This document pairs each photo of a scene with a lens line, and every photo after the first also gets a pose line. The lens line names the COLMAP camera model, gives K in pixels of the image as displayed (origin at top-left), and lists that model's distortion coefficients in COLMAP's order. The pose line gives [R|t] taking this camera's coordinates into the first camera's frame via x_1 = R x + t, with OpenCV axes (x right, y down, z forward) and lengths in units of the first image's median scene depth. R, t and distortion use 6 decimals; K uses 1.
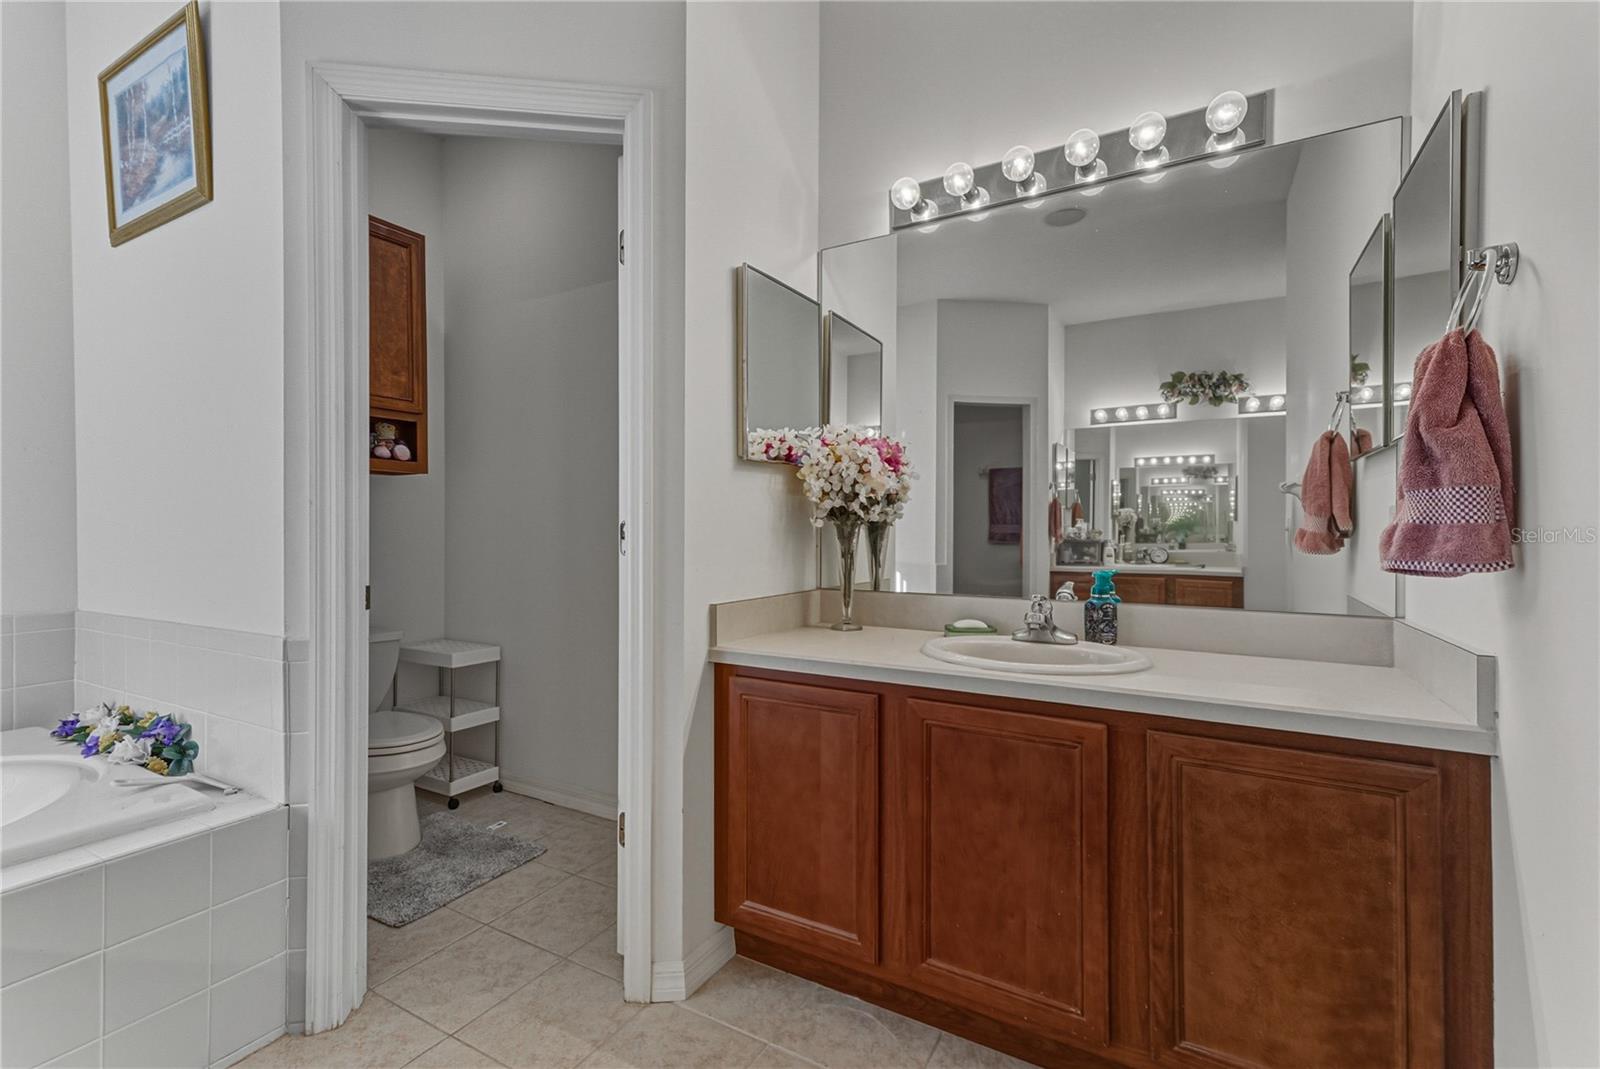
lens RADIAL K [[710.0, 0, 798.0], [0, 710.0, 529.6], [0, 0, 1]] dist [0.023659, -0.001071]
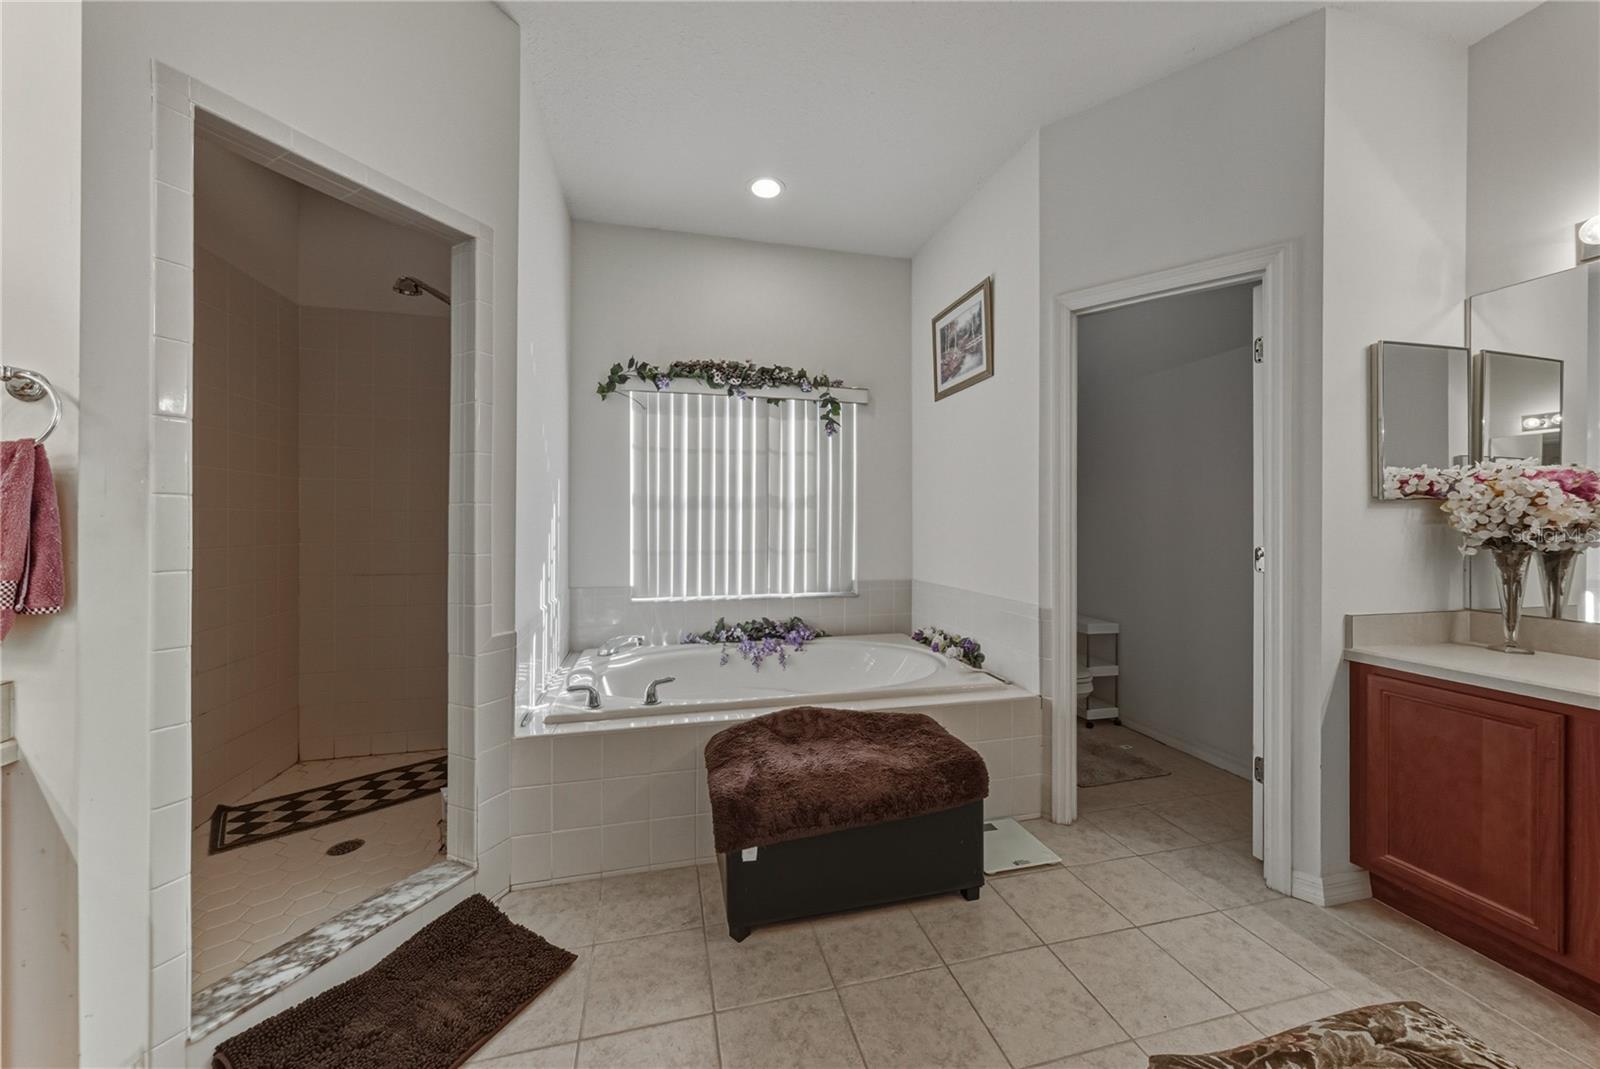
lens RADIAL K [[574.3, 0, 795.4], [0, 574.3, 519.6], [0, 0, 1]] dist [-0.009157, 0.002119]
pose [[0.691159, -0.001129, -0.722702, -0.063855], [-0.005195, 0.999965, -0.006530, -0.053050], [0.722684, 0.008268, 0.691129, -0.416772]]
